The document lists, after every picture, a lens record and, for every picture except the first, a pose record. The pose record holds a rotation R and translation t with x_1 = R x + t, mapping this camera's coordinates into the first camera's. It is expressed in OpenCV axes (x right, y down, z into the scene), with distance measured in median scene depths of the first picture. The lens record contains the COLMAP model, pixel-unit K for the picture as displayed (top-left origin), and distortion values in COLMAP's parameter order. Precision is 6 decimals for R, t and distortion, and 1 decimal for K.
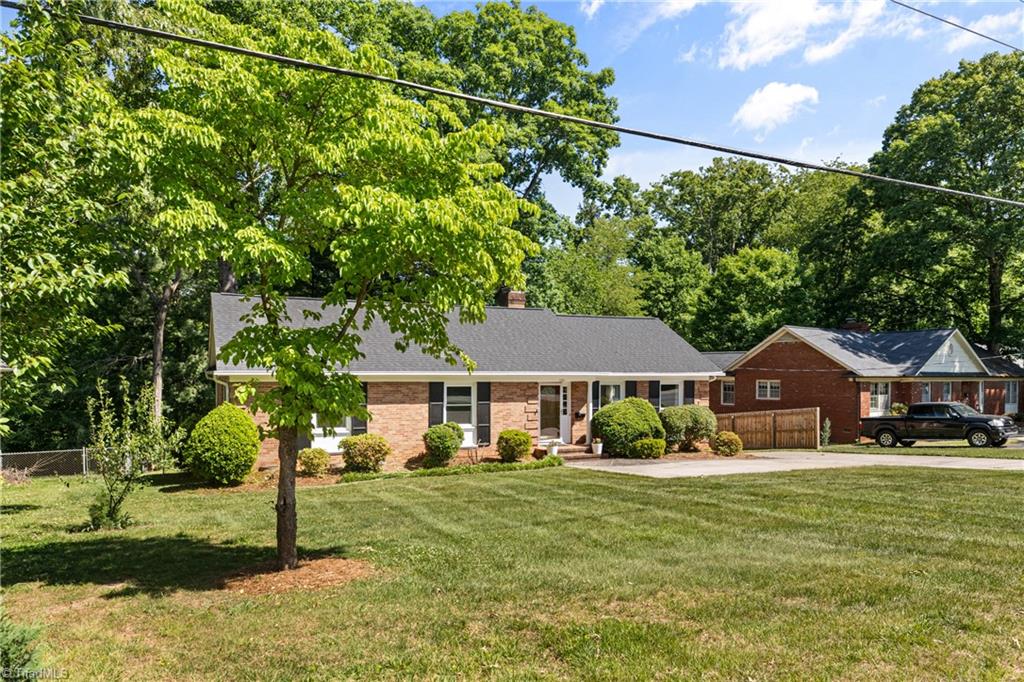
lens RADIAL K [[733.3, 0, 533.3], [0, 733.3, 382.4], [0, 0, 1]] dist [-0.002634, -0.001096]
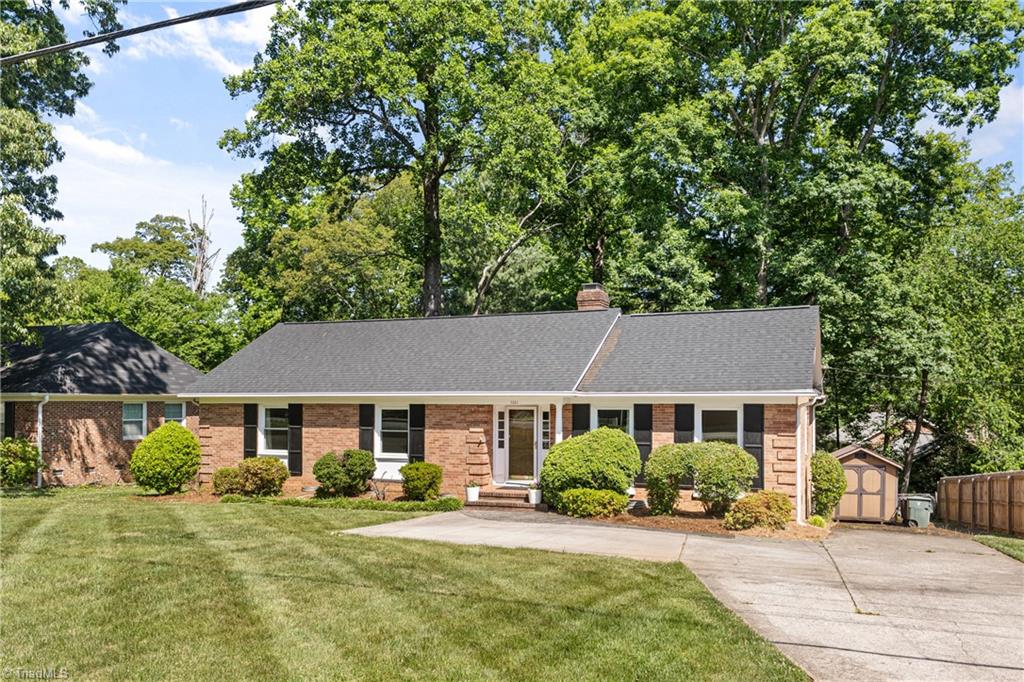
lens RADIAL K [[809.2, 0, 514.8], [0, 809.2, 392.7], [0, 0, 1]] dist [0.042119, 0.000540]
pose [[0.656604, -0.011098, -0.754154, 0.657132], [-0.008094, 0.999730, -0.021758, 0.004993], [0.754192, 0.020391, 0.656337, 0.439776]]
